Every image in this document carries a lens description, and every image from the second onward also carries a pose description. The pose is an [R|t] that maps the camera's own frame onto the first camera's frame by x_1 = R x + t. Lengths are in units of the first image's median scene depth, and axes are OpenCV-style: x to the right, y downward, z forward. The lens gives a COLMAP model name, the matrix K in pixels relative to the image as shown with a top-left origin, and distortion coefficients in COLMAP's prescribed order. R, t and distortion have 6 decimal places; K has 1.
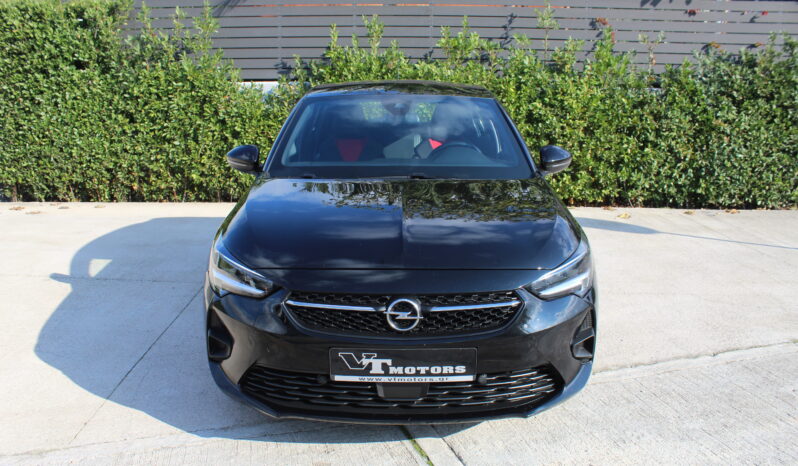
lens RADIAL K [[694.3, 0, 399.0], [0, 694.3, 233.0], [0, 0, 1]] dist [-0.186102, 0.196785]
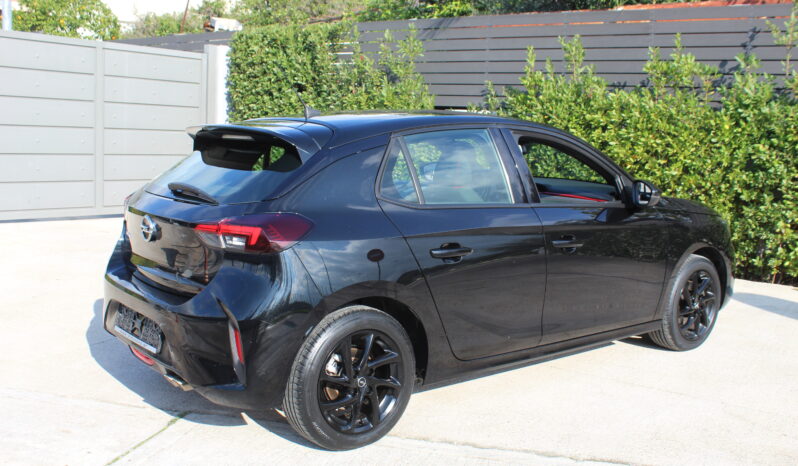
lens RADIAL K [[861.6, 0, 394.7], [0, 861.6, 232.5], [0, 0, 1]] dist [-0.169051, 0.306356]
pose [[0.830914, 0.092036, -0.548737, 0.386682], [-0.133483, 0.990397, -0.036010, -0.006575], [0.540153, 0.103168, 0.835219, 0.014980]]
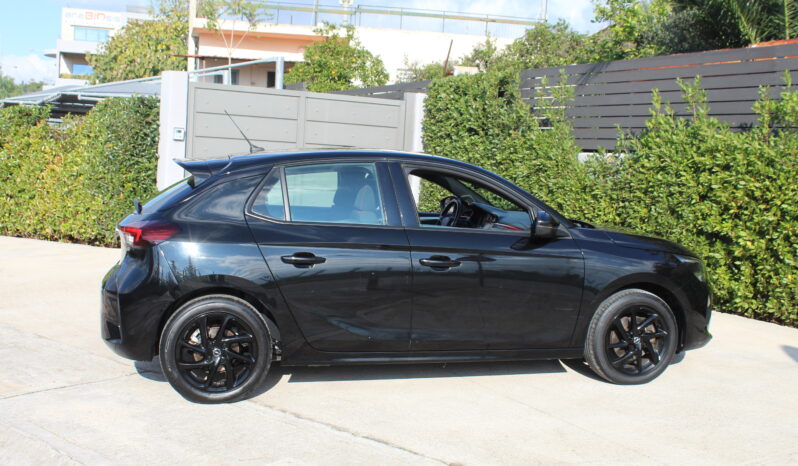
lens RADIAL K [[889.6, 0, 371.0], [0, 889.6, 233.8], [0, 0, 1]] dist [-0.077758, 0.047791]
pose [[0.509282, 0.091830, -0.855686, 0.706185], [-0.201547, 0.979366, -0.014852, -0.035268], [0.836666, 0.180025, 0.517282, 0.148249]]
